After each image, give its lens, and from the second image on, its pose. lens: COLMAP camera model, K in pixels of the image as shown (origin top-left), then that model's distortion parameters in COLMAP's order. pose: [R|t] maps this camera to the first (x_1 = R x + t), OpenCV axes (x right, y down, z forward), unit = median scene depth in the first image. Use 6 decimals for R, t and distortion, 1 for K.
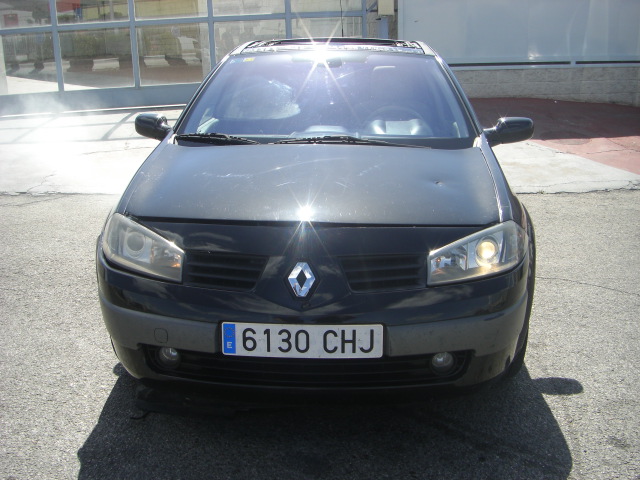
lens RADIAL K [[719.3, 0, 318.1], [0, 719.3, 237.6], [0, 0, 1]] dist [-0.135098, 0.000000]
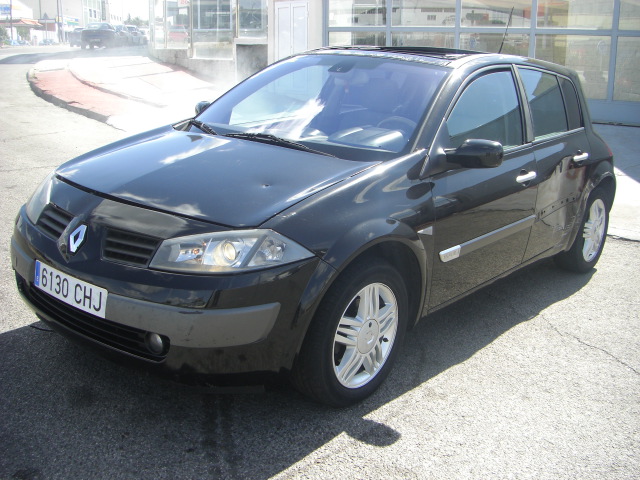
lens RADIAL K [[719.3, 0, 318.3], [0, 719.3, 240.9], [0, 0, 1]] dist [-0.135098, 0.000000]
pose [[0.806299, 0.198154, -0.557329, 0.956854], [-0.202344, 0.977774, 0.054905, -0.082731], [0.555822, 0.068502, 0.828474, 0.246594]]
